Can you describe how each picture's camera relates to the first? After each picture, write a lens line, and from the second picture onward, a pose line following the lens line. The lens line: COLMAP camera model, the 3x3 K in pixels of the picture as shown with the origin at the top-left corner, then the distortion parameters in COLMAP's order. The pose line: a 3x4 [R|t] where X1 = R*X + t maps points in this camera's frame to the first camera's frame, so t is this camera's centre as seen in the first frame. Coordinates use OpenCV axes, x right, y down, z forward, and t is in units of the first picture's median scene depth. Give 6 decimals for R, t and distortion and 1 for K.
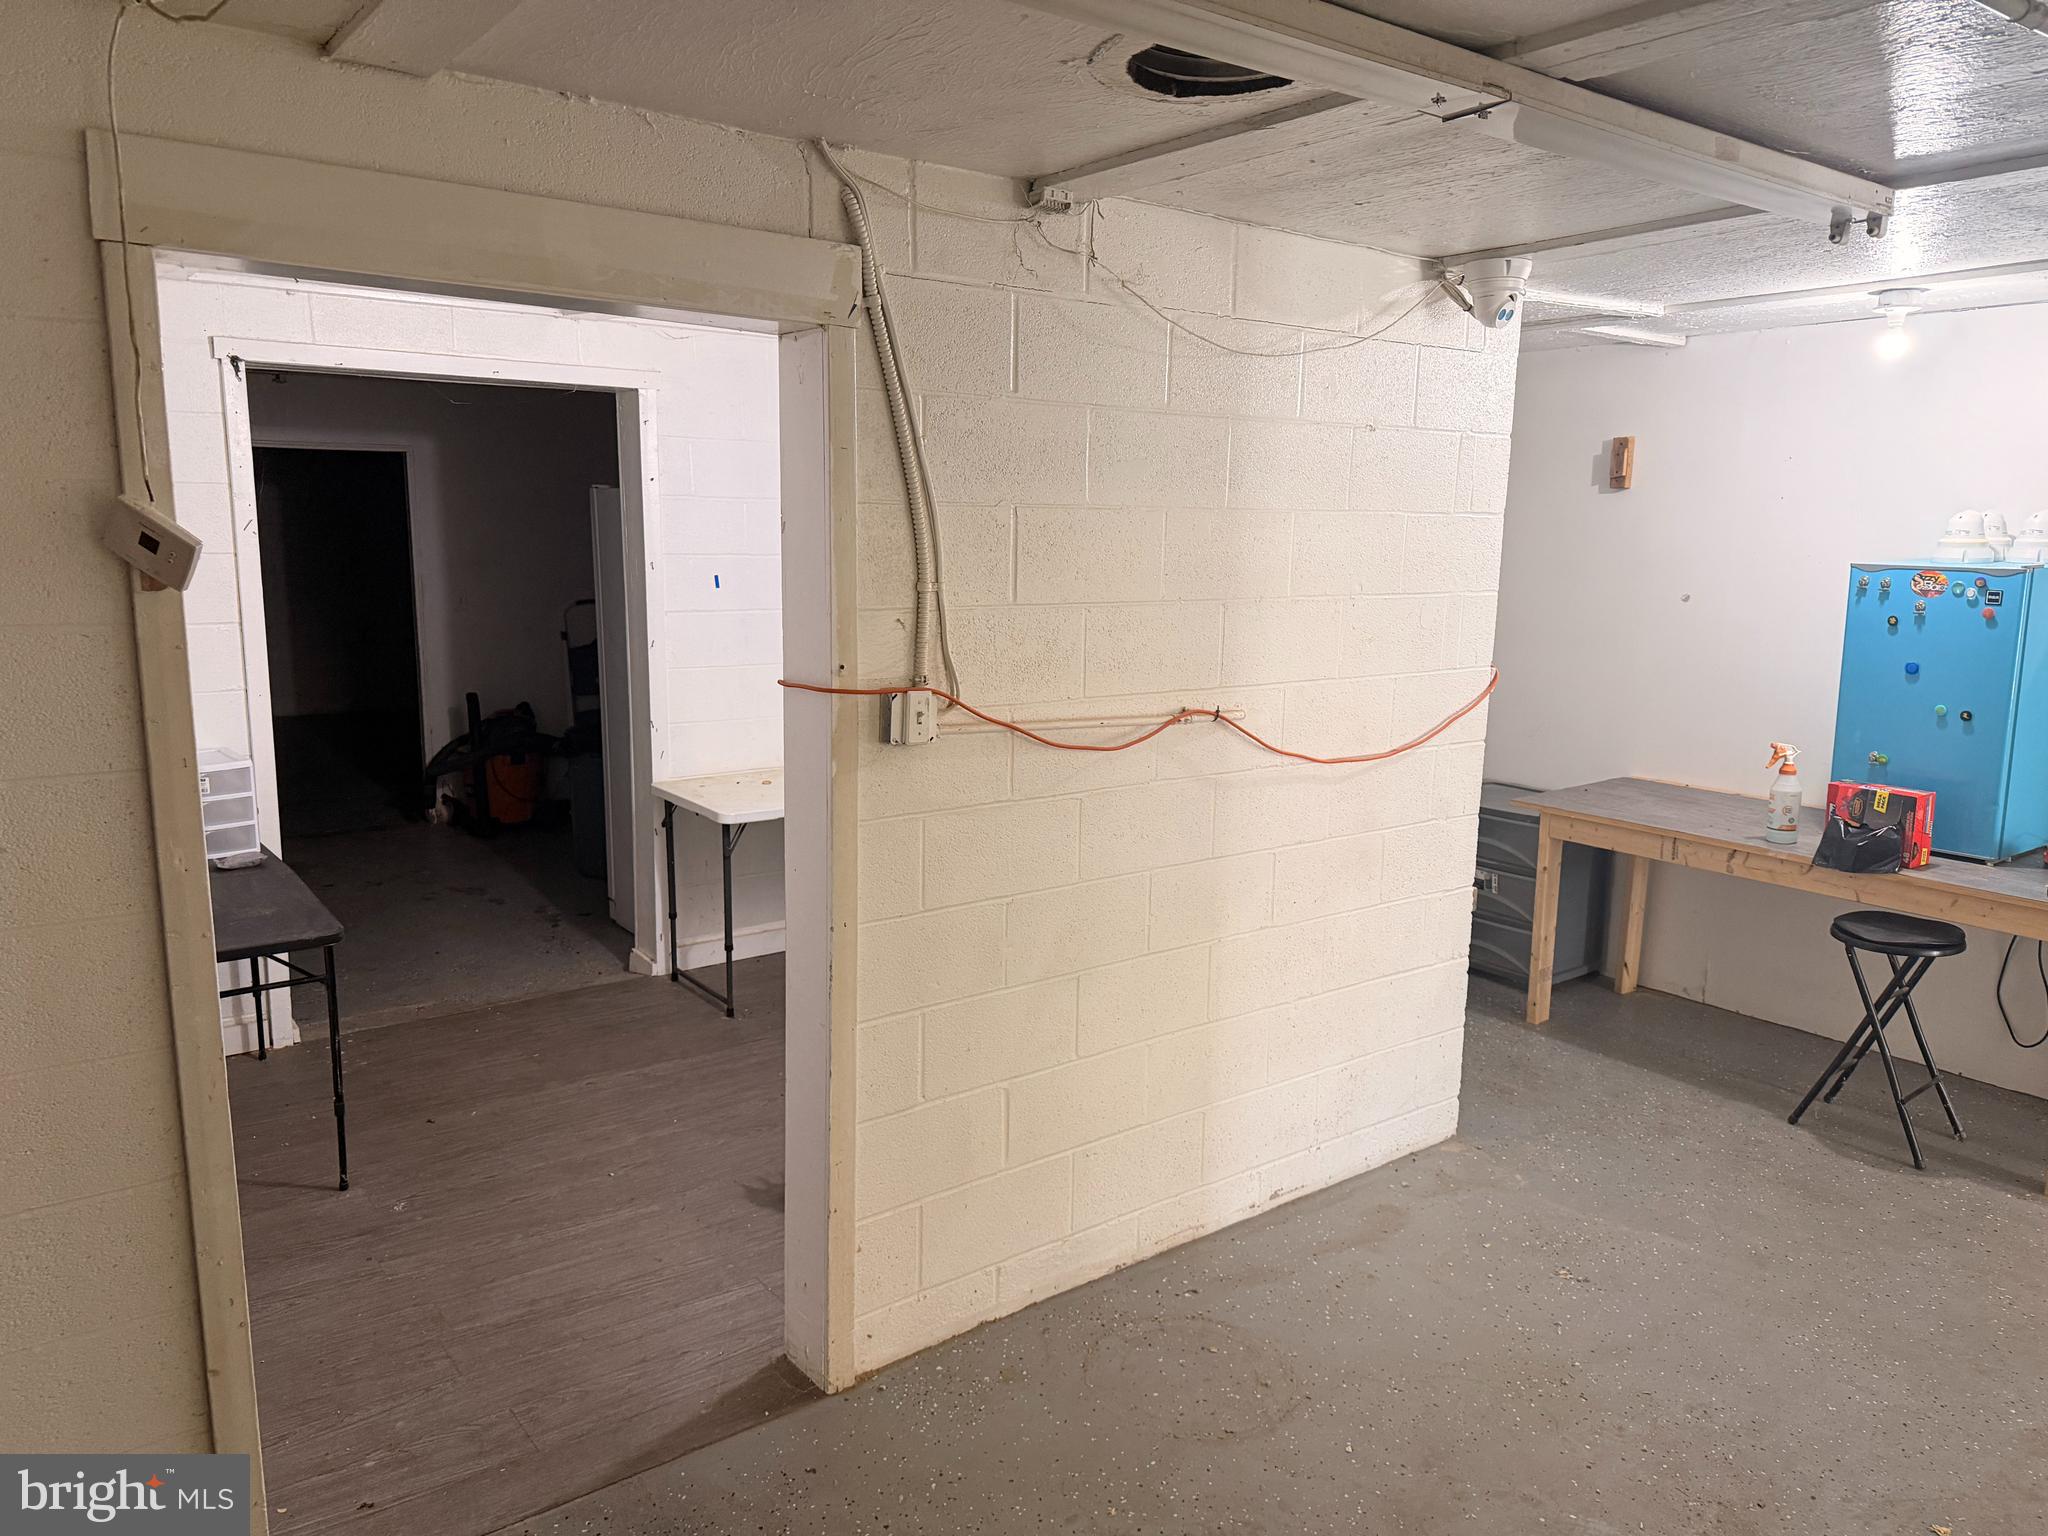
lens RADIAL K [[1475.6, 0, 1027.4], [0, 1475.6, 760.0], [0, 0, 1]] dist [0.084992, -0.081210]
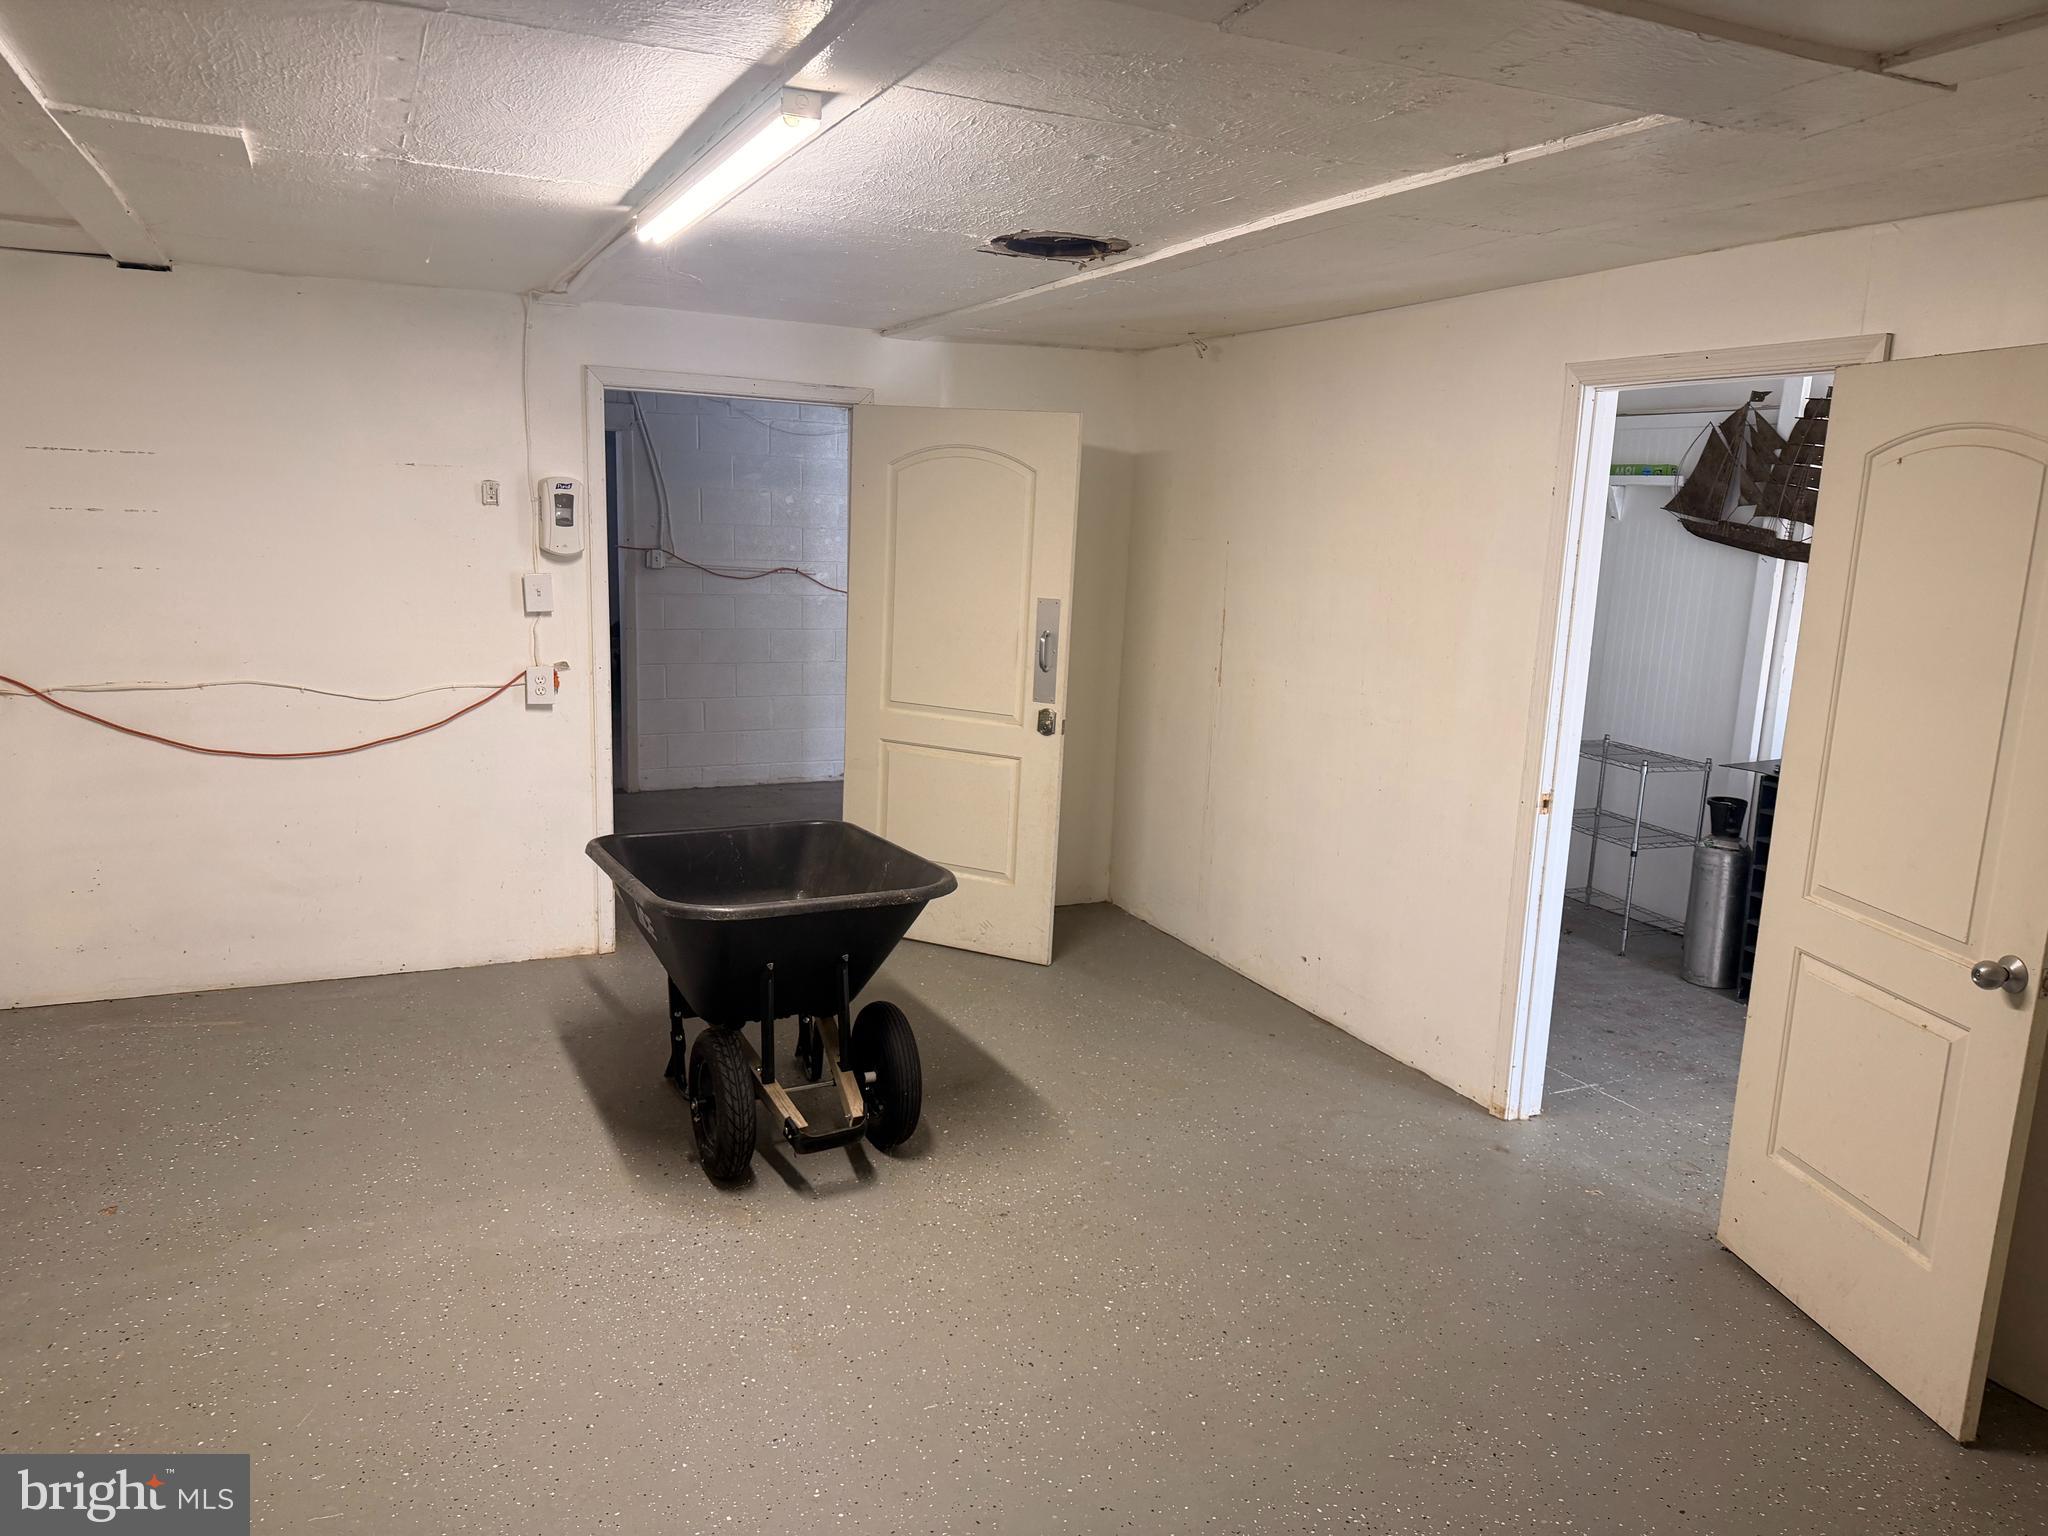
lens RADIAL K [[1475.6, 0, 1030.3], [0, 1475.6, 779.7], [0, 0, 1]] dist [0.084992, -0.081210]
pose [[0.976613, 0.059489, -0.206612, 1.291956], [-0.056227, 0.998184, 0.021632, 0.304693], [0.207524, -0.009509, 0.978184, -1.760109]]
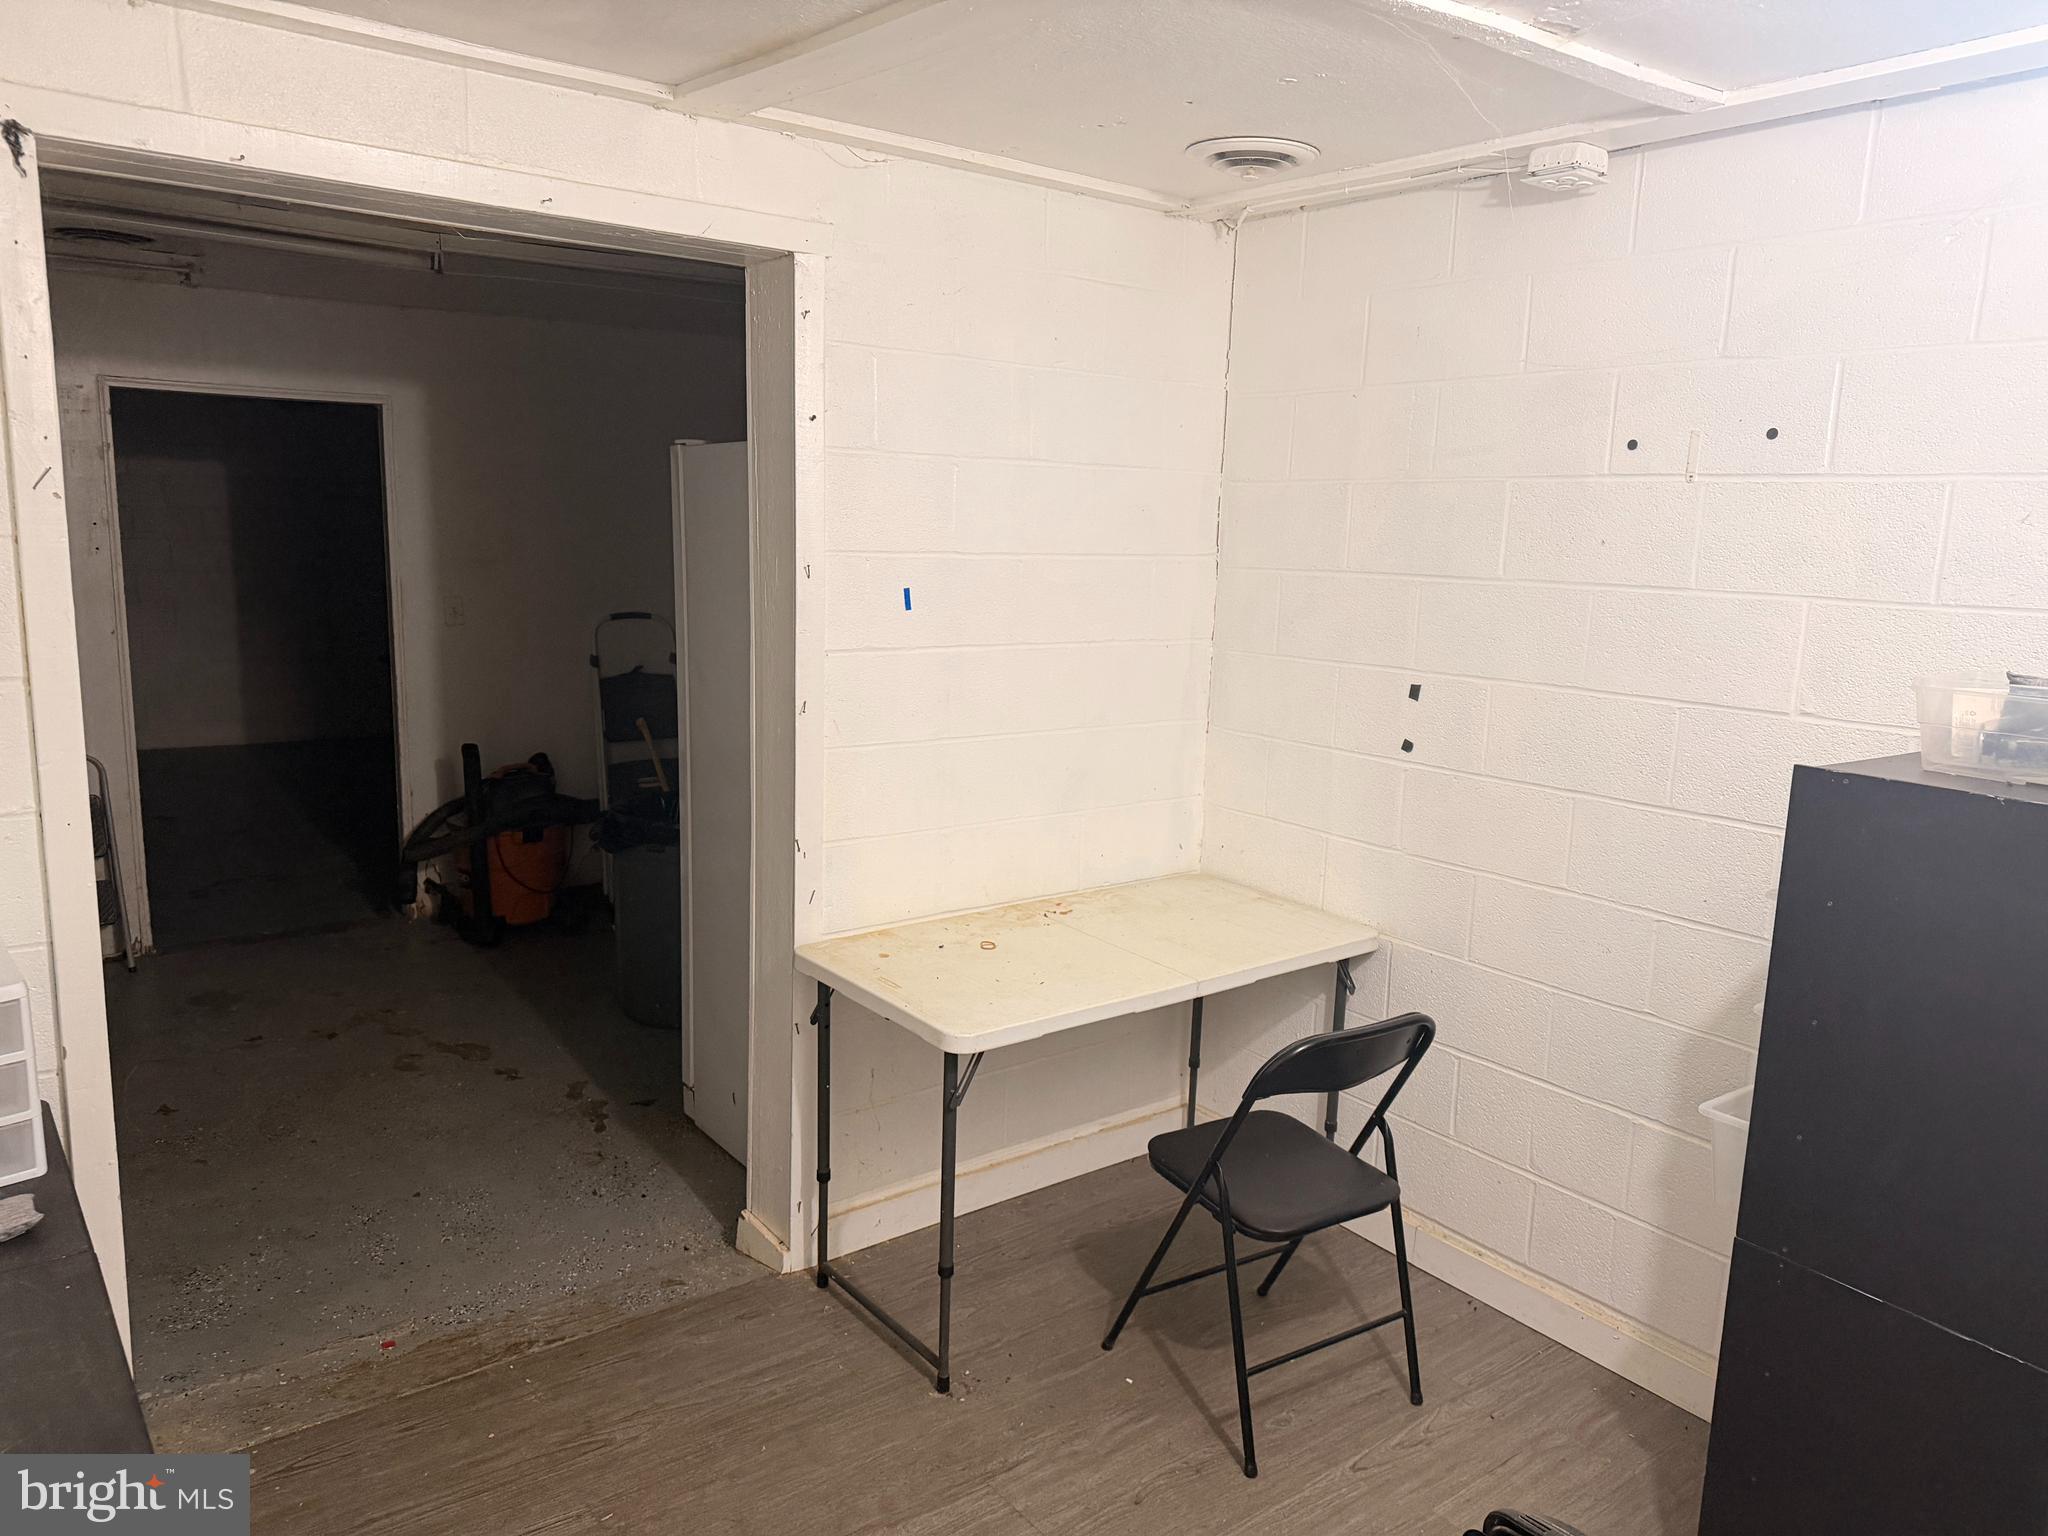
lens RADIAL K [[1475.6, 0, 1020.9], [0, 1475.6, 764.8], [0, 0, 1]] dist [0.084992, -0.081210]
pose [[0.999881, 0.013047, 0.008210, -0.157382], [-0.013050, 0.999915, 0.000233, -0.052470], [-0.008206, -0.000340, 0.999966, 0.390760]]
